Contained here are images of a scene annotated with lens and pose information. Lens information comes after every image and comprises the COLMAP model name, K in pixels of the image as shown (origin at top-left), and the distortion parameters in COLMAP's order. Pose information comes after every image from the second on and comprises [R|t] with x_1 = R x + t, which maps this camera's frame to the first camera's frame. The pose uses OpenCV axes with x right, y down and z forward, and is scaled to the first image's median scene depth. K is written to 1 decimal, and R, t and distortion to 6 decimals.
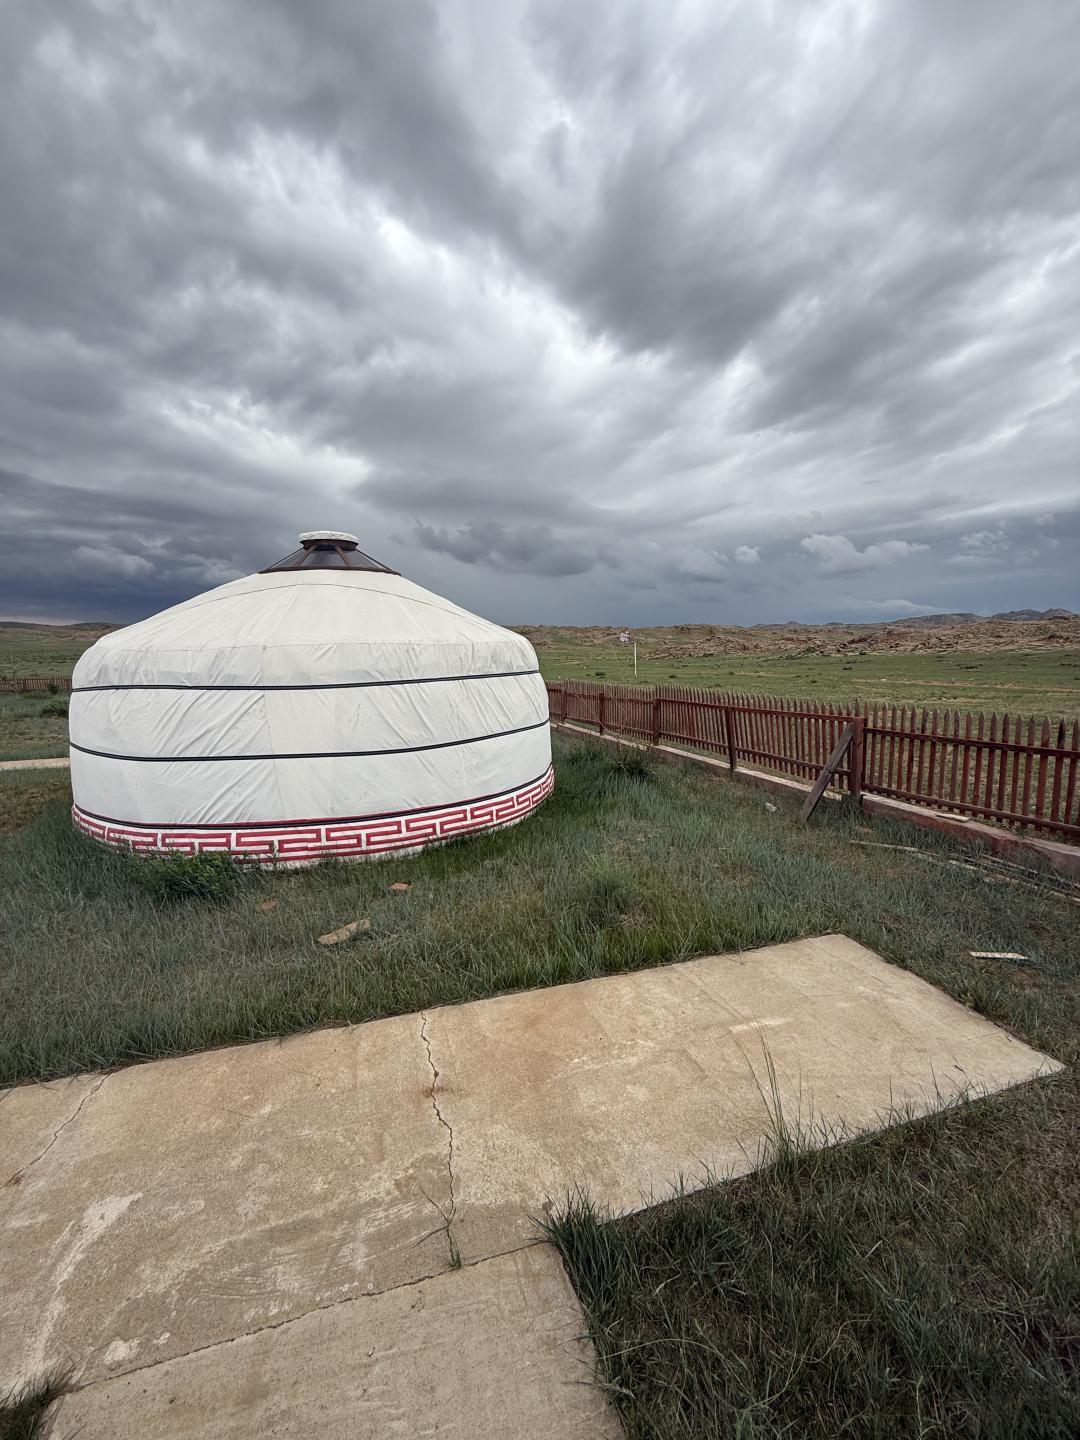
lens RADIAL K [[570.1, 0, 542.3], [0, 570.1, 711.3], [0, 0, 1]] dist [-0.002164, -0.009740]
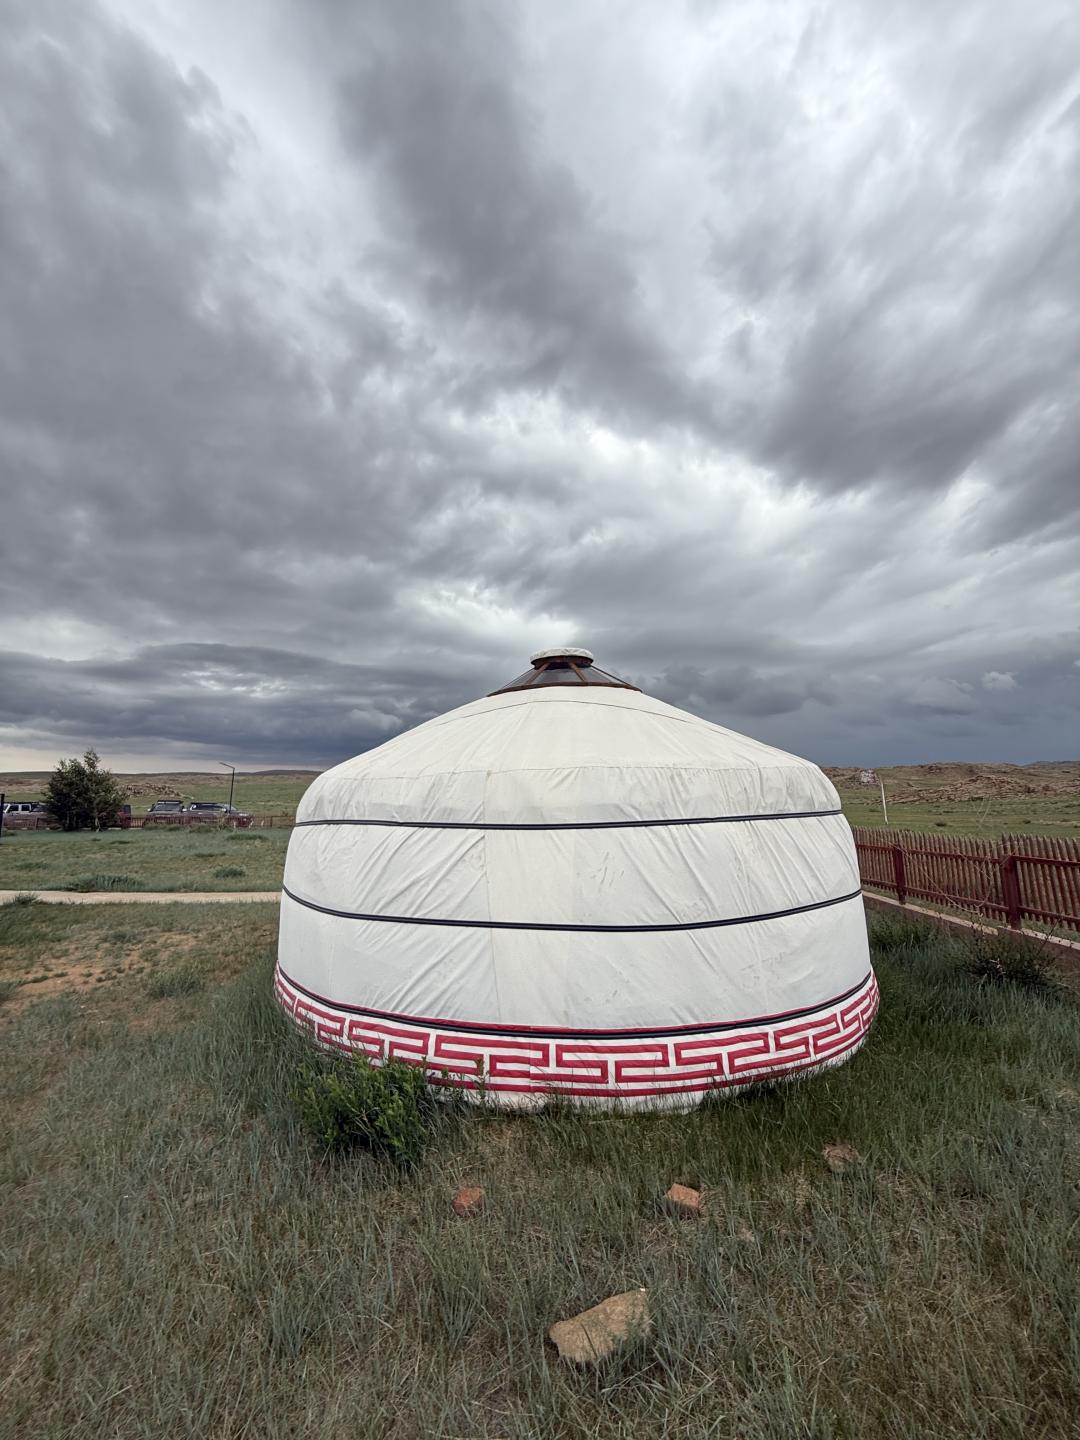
lens RADIAL K [[570.1, 0, 542.3], [0, 570.1, 711.3], [0, 0, 1]] dist [-0.002164, -0.009740]
pose [[0.939899, -0.046815, -0.338229, -0.143114], [-0.038417, 0.969768, -0.240984, -0.009214], [0.339285, 0.239495, 0.909686, 0.280052]]
